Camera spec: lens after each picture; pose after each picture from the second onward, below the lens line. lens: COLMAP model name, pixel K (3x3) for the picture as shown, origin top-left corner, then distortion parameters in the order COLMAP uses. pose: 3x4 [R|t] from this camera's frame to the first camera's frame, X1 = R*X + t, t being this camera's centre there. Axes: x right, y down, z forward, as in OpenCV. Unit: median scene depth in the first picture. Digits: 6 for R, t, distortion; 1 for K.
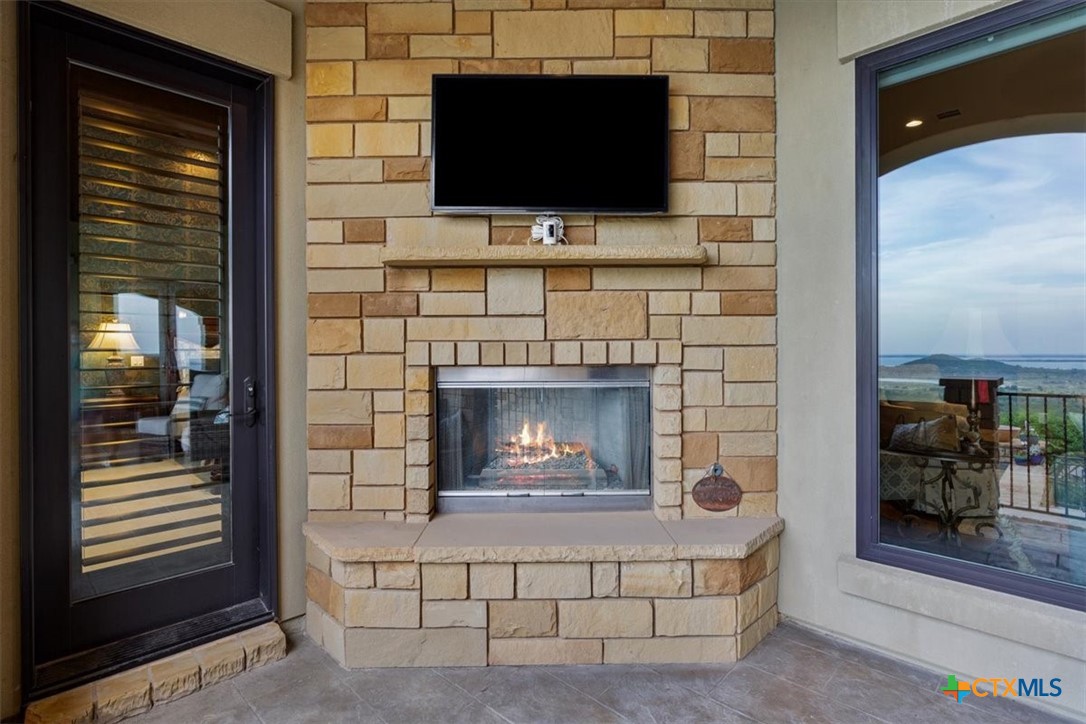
lens RADIAL K [[534.1, 0, 540.1], [0, 534.1, 357.4], [0, 0, 1]] dist [-0.003050, 0.000487]
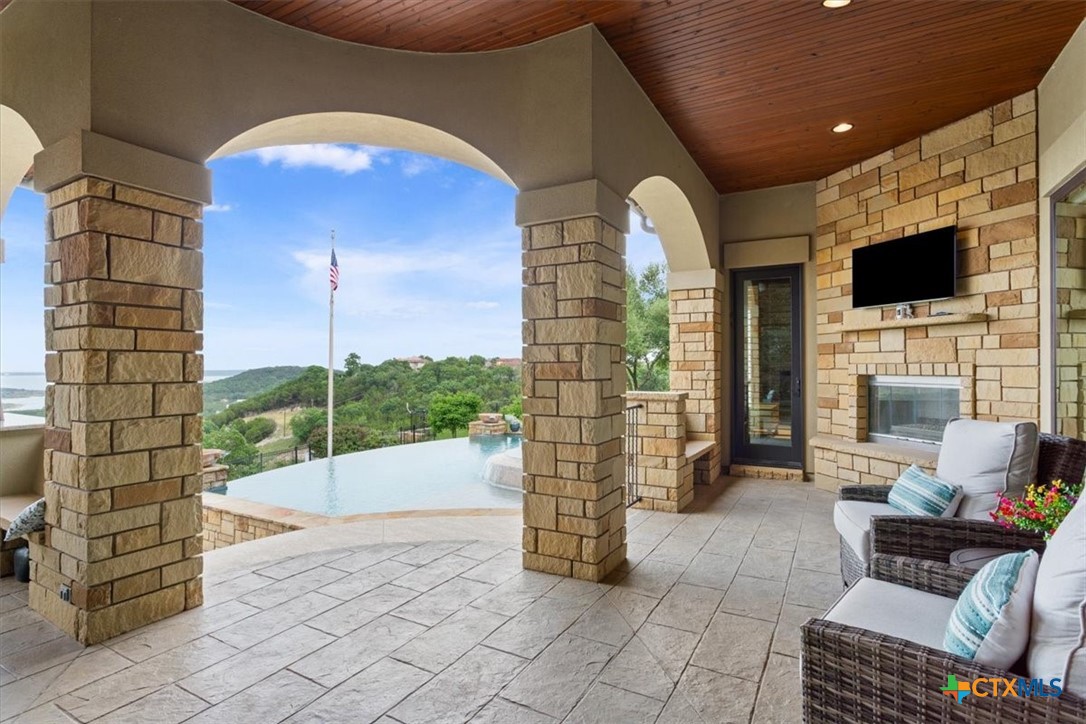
lens RADIAL K [[534.1, 0, 540.1], [0, 534.1, 357.4], [0, 0, 1]] dist [-0.003050, 0.000487]
pose [[0.265105, -0.012120, -0.964143, 1.621592], [-0.000246, 0.999920, -0.012637, -0.027948], [0.964220, 0.003587, 0.265081, -0.907350]]
